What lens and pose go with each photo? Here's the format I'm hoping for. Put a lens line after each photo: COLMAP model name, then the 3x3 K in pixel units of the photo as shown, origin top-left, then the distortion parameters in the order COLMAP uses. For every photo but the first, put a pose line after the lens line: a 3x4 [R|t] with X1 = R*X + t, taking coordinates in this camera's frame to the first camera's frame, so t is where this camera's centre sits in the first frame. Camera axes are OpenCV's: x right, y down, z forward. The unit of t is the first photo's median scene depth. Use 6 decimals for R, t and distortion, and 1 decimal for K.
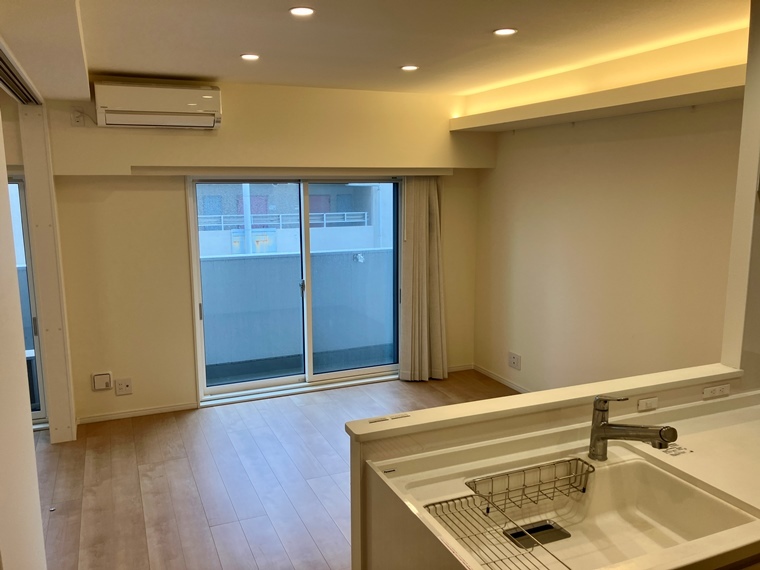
lens RADIAL K [[622.2, 0, 372.0], [0, 622.2, 284.9], [0, 0, 1]] dist [0.059961, -0.100981]
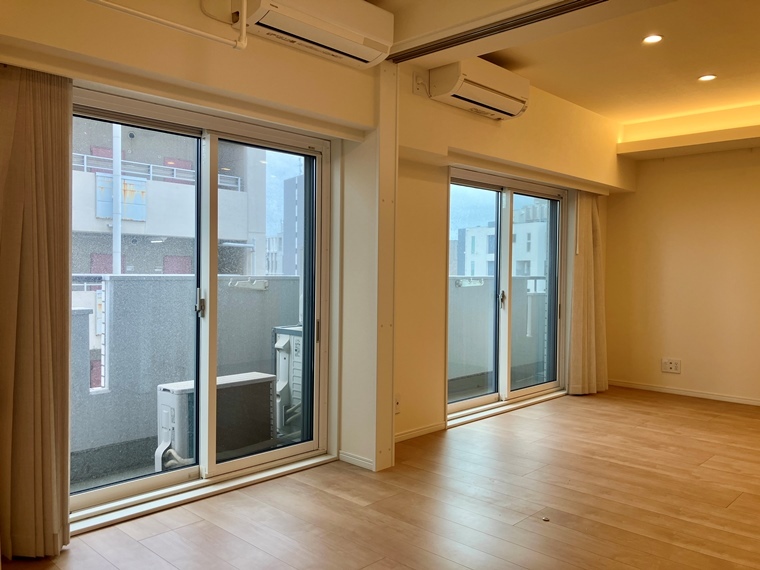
lens RADIAL K [[622.2, 0, 372.0], [0, 622.2, 284.9], [0, 0, 1]] dist [0.059961, -0.100981]
pose [[0.917176, 0.010844, 0.398335, -0.688566], [0.043862, 0.990808, -0.127966, 0.098804], [-0.396061, 0.134839, 0.908270, 0.204108]]
